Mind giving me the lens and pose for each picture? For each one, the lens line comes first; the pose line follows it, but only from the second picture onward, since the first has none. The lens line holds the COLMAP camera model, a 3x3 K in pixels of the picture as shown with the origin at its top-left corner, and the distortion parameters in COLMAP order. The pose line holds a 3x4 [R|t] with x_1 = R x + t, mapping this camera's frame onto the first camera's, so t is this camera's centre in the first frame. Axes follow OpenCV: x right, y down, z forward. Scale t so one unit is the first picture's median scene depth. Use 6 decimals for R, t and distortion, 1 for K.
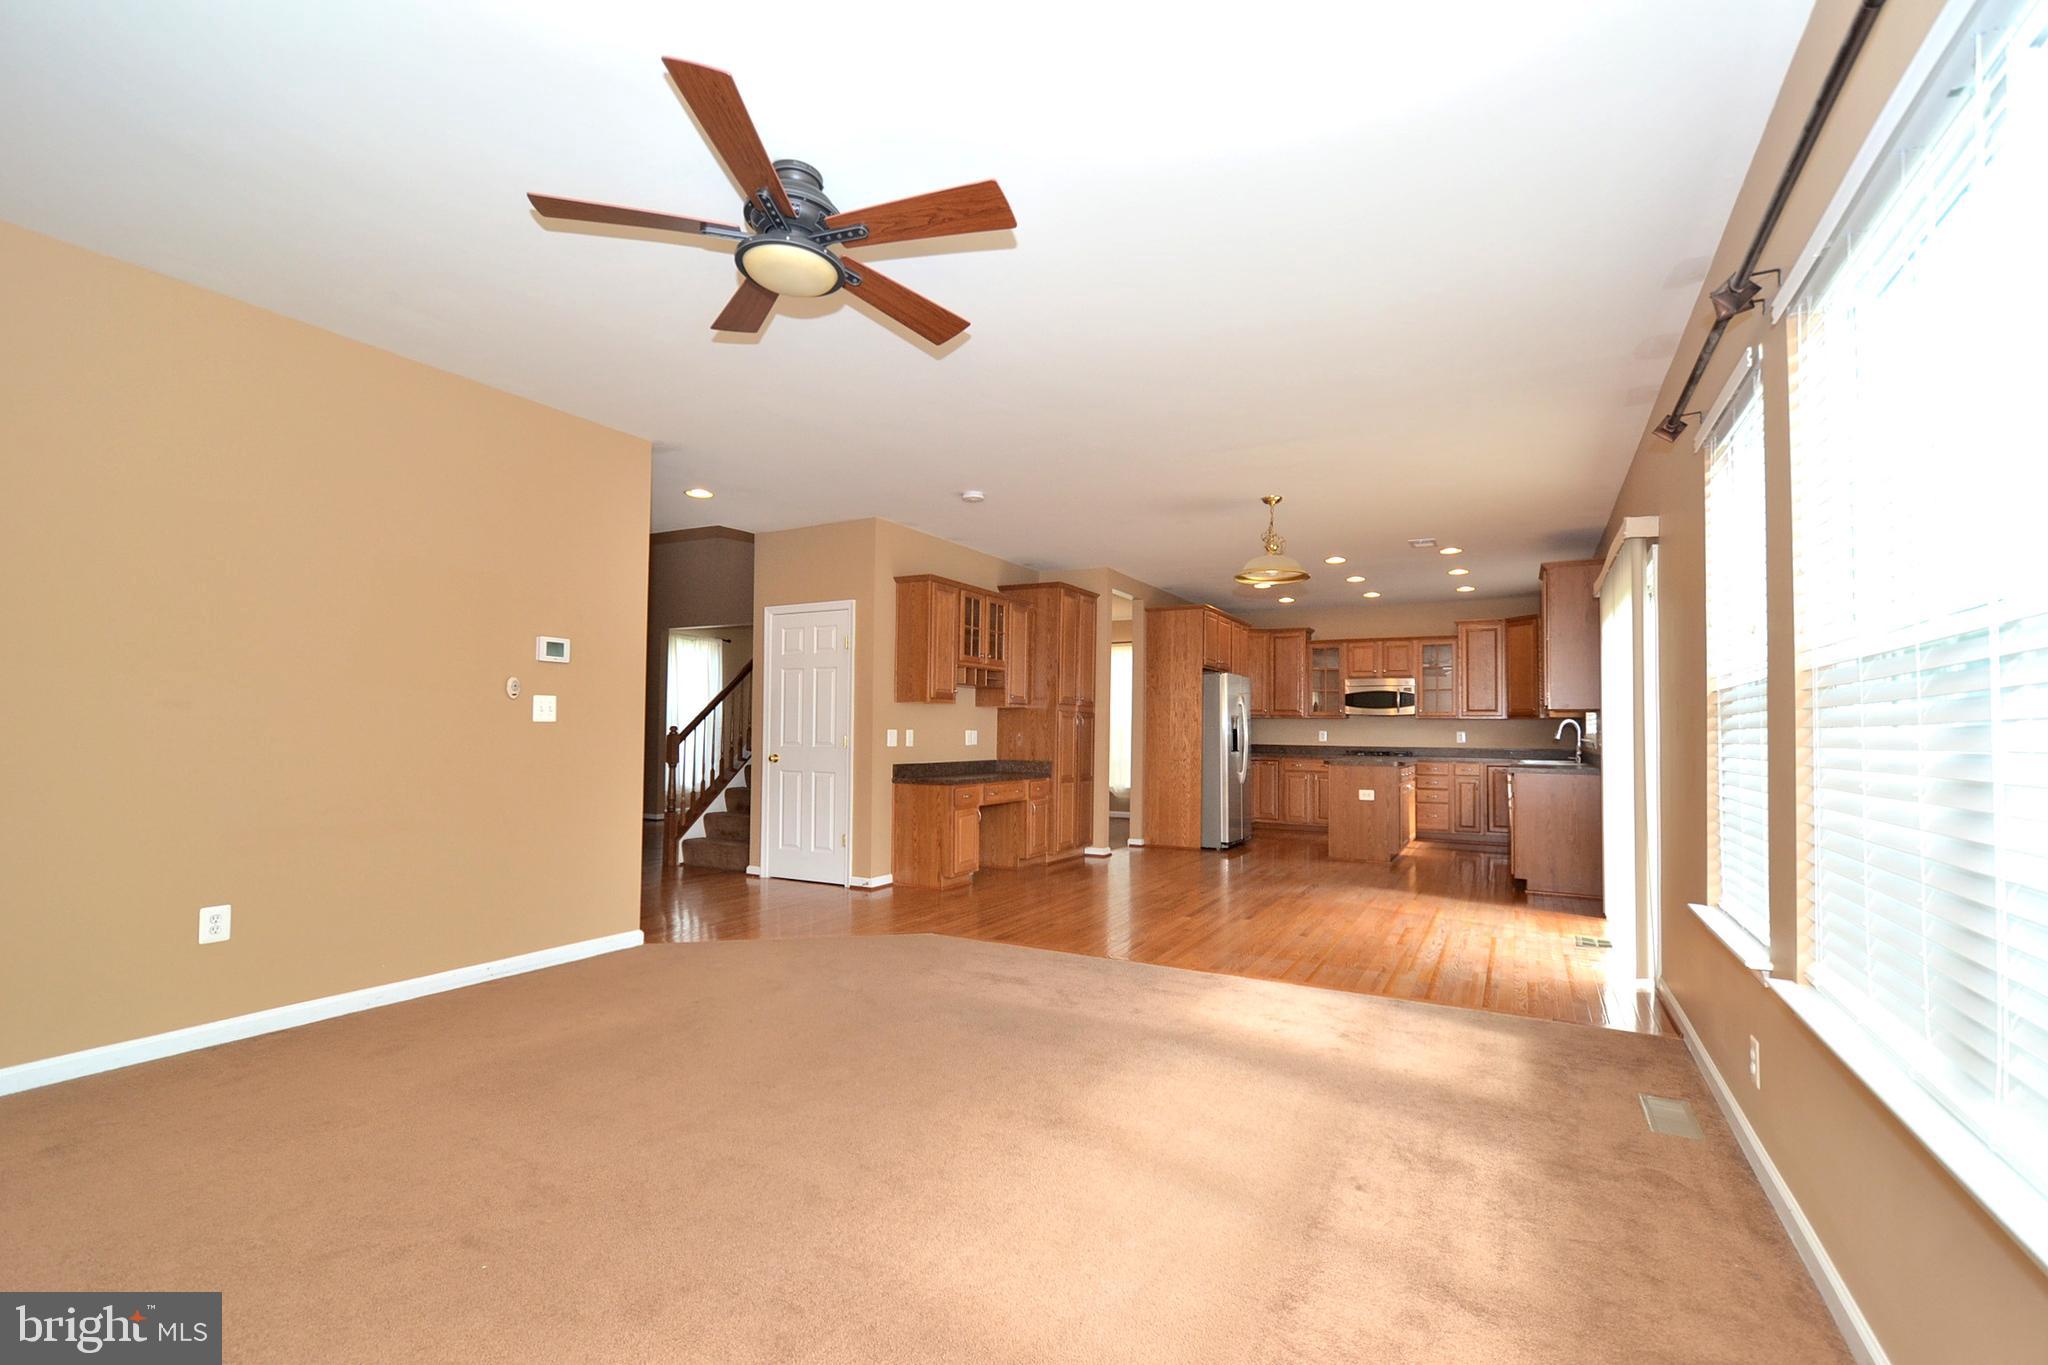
lens RADIAL K [[913.7, 0, 1028.2], [0, 913.7, 705.7], [0, 0, 1]] dist [0.011790, 0.000041]
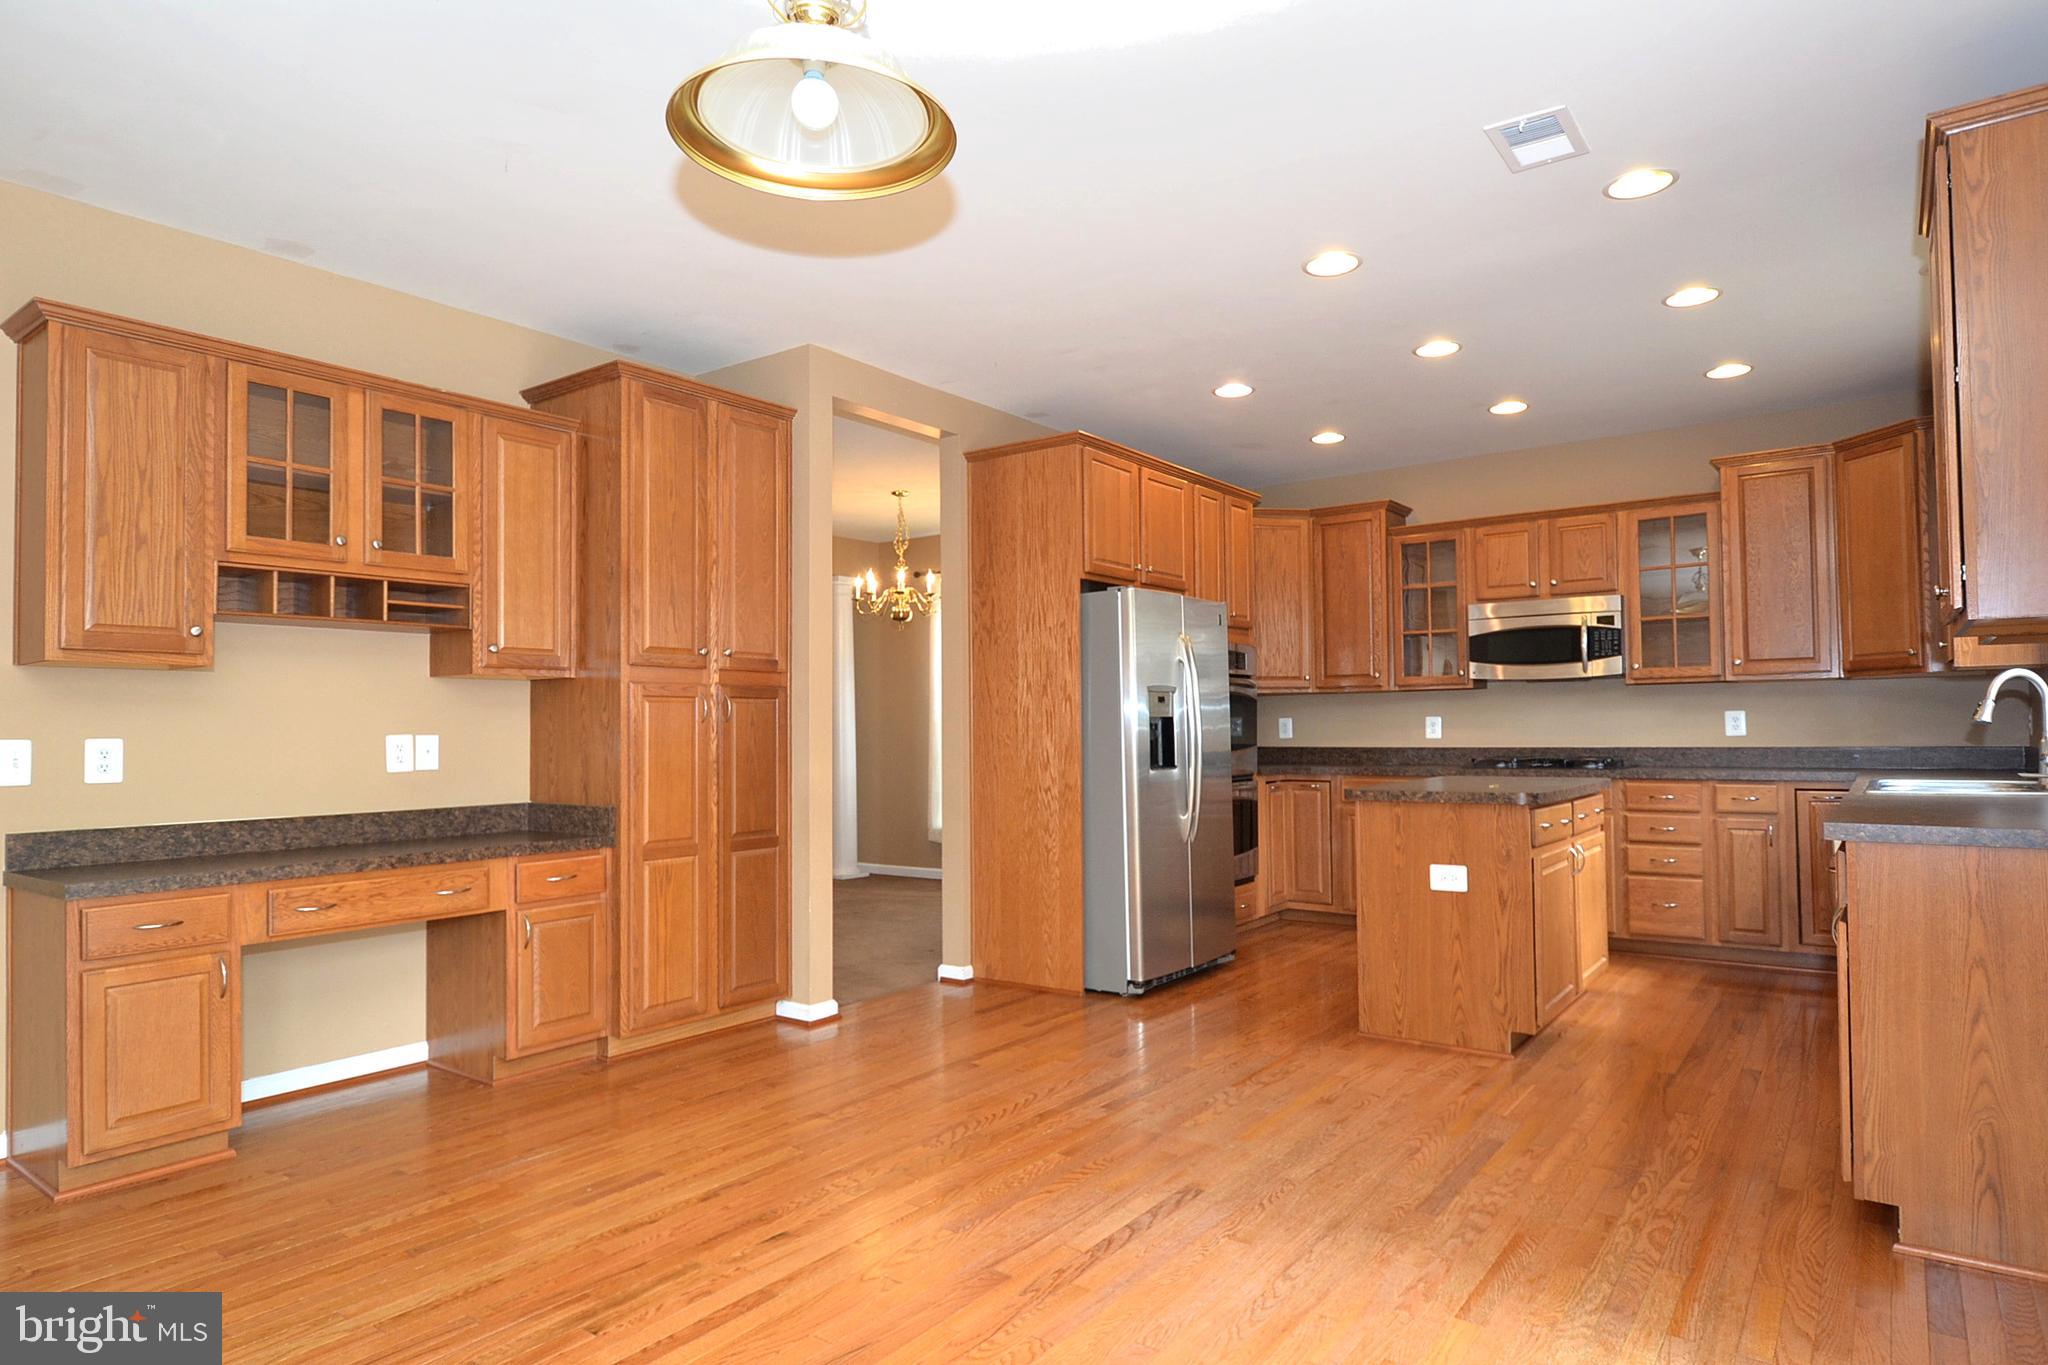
lens RADIAL K [[1173.6, 0, 1026.0], [0, 1173.6, 701.6], [0, 0, 1]] dist [-0.001580, -0.001883]
pose [[0.989512, -0.025684, -0.142147, 0.243070], [0.026410, 0.999646, 0.003224, 0.014849], [0.142013, -0.006944, 0.989840, 0.442443]]
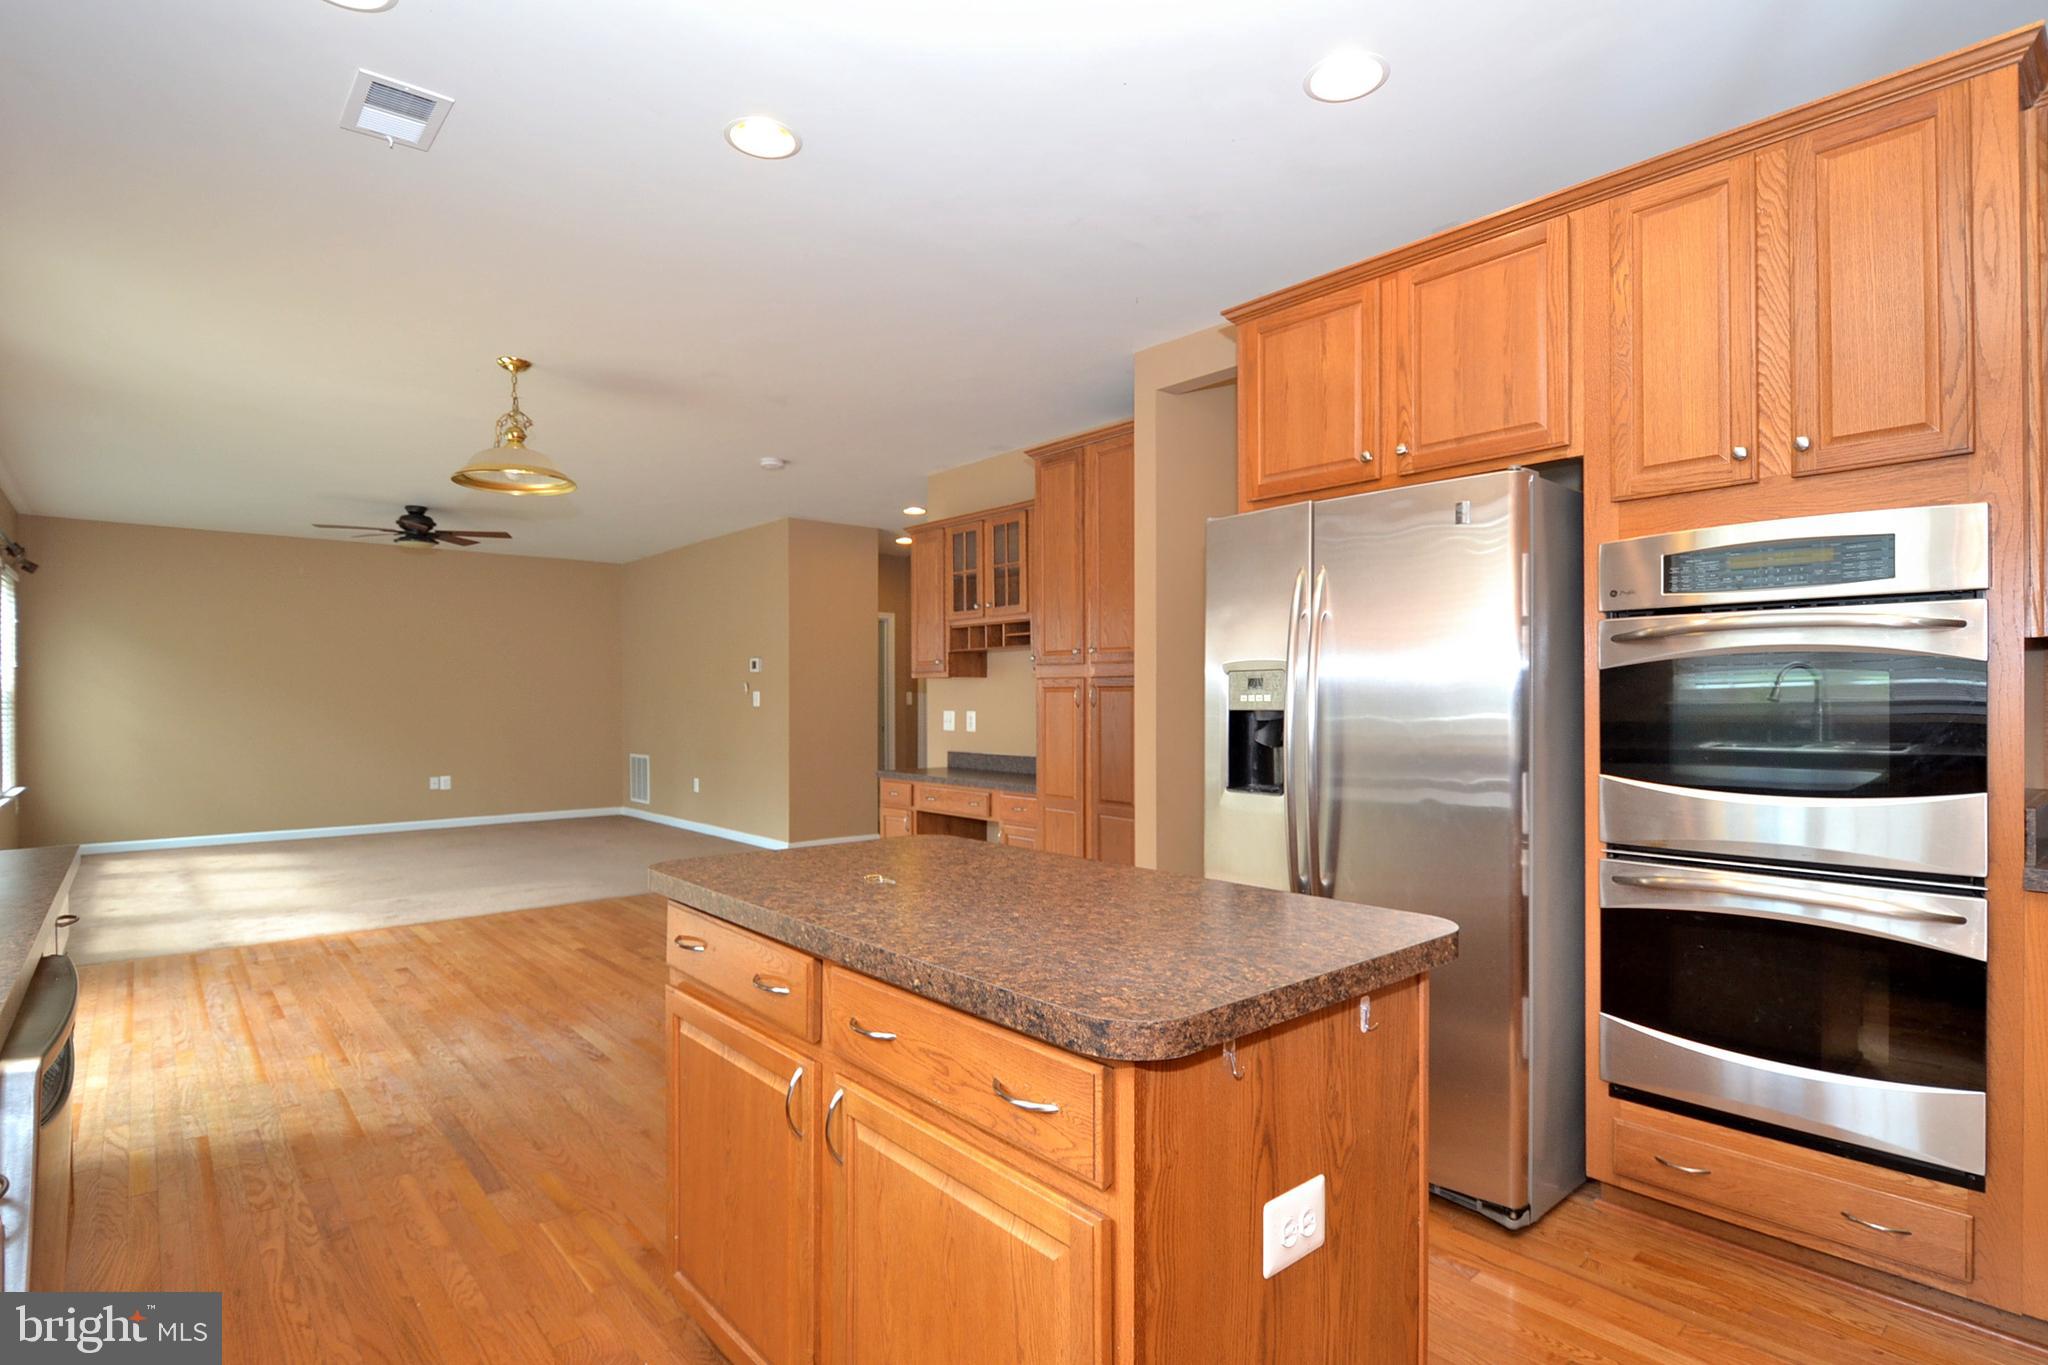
lens RADIAL K [[1029.0, 0, 1024.0], [0, 1029.0, 682.5], [0, 0, 1]] dist [-0.000985, -0.000847]
pose [[-0.361312, -0.021765, -0.932191, 0.546094], [0.028466, 0.999004, -0.034358, 0.025948], [0.932010, -0.038950, -0.360332, 1.058071]]
